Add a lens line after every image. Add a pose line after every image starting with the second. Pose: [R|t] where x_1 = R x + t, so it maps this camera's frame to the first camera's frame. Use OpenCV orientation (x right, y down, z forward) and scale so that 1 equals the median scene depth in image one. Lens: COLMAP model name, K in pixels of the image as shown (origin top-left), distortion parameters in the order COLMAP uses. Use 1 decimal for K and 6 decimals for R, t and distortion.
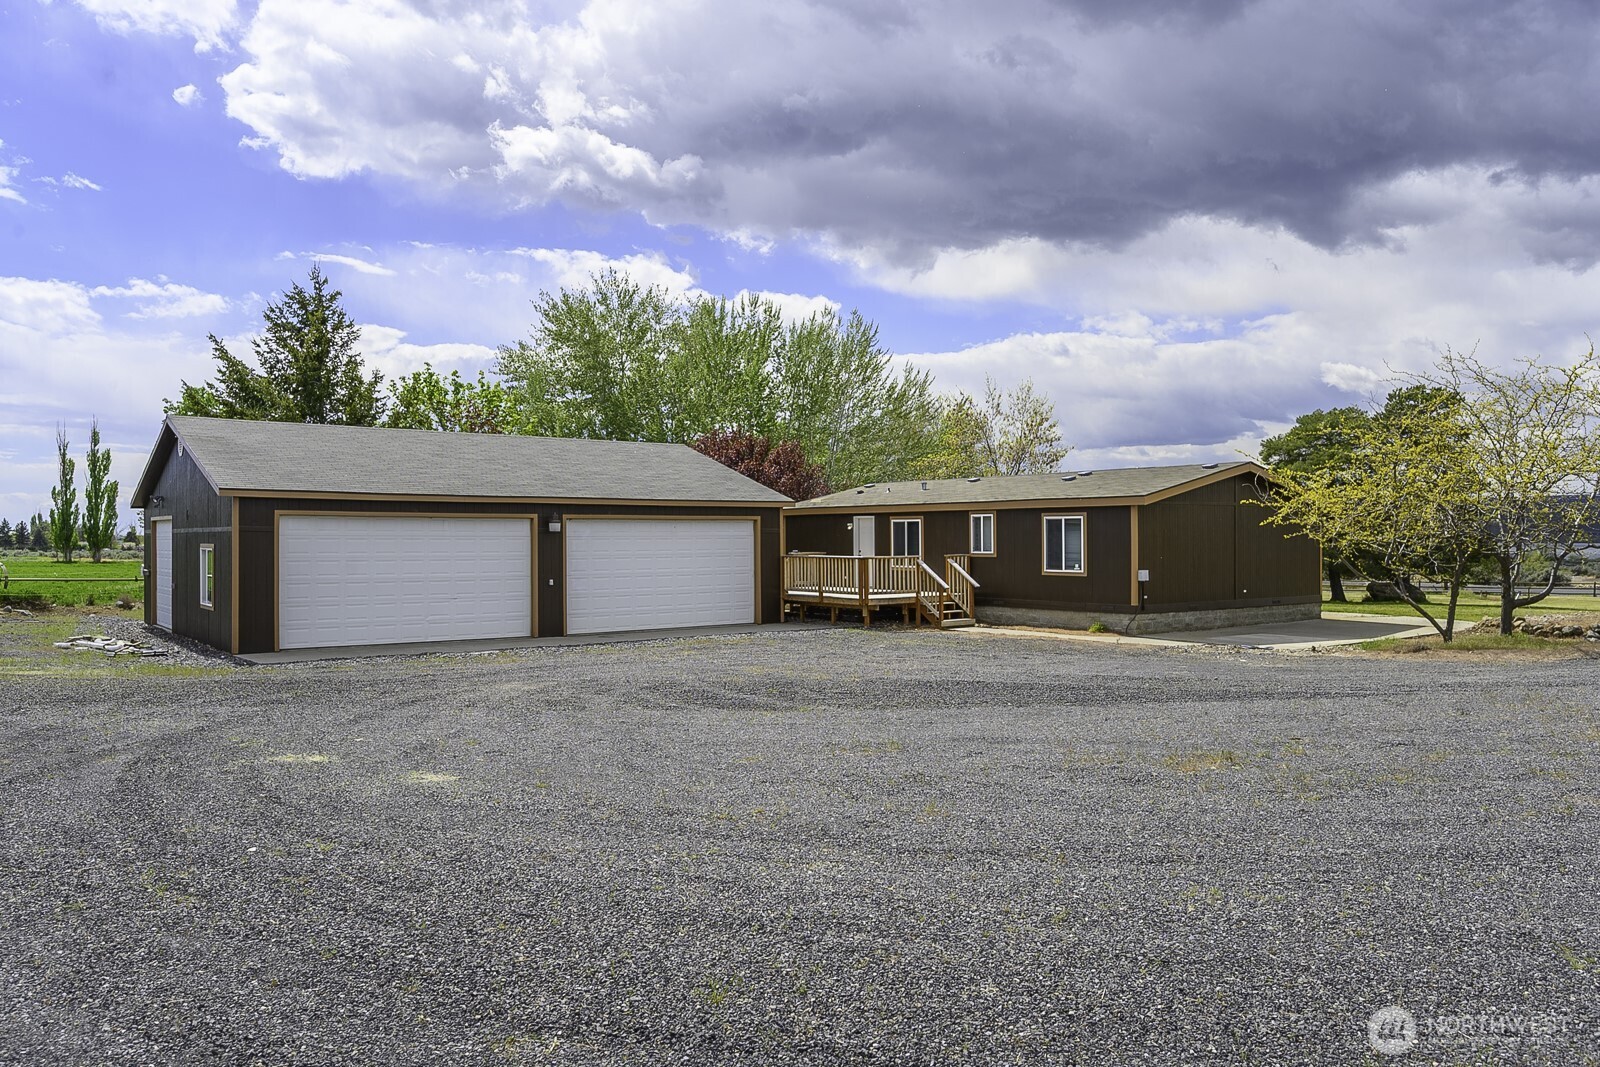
lens RADIAL K [[1137.0, 0, 803.8], [0, 1137.0, 531.6], [0, 0, 1]] dist [-0.005096, -0.016305]
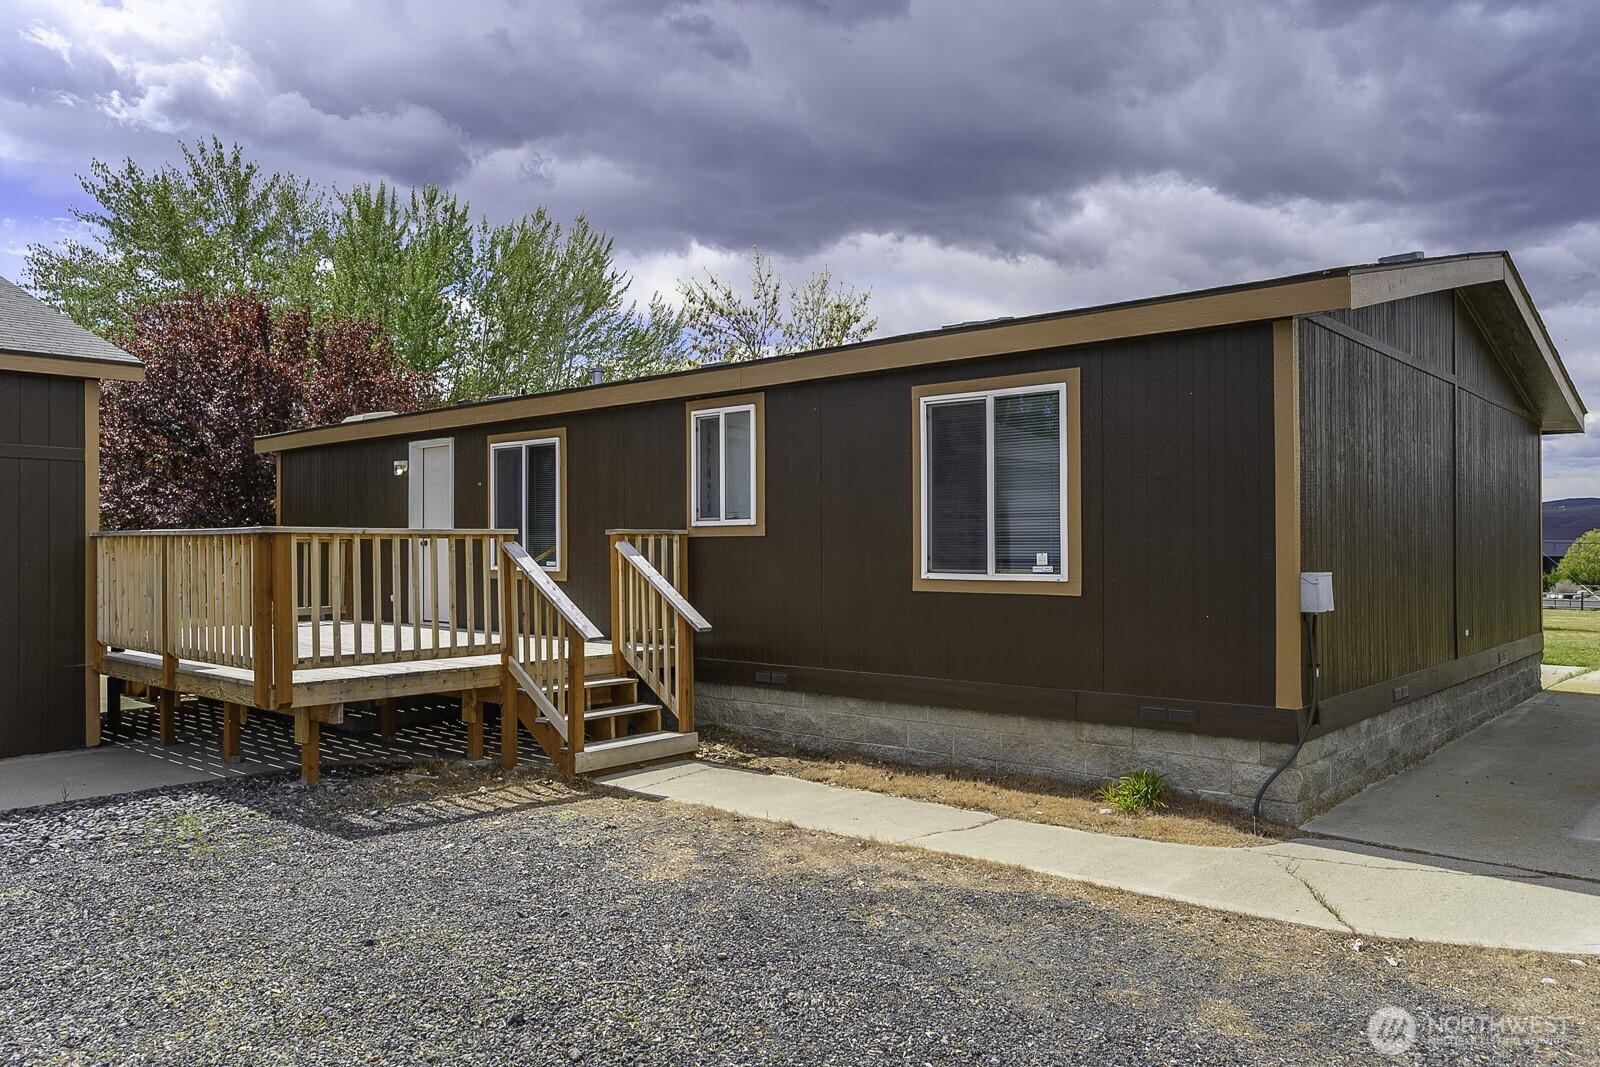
lens RADIAL K [[1137.0, 0, 800.9], [0, 1137.0, 540.6], [0, 0, 1]] dist [-0.005096, -0.016305]
pose [[0.981747, 0.002711, 0.190171, 0.118268], [-0.002171, 0.999993, -0.003047, 0.024763], [-0.190178, 0.002578, 0.981746, 0.682259]]
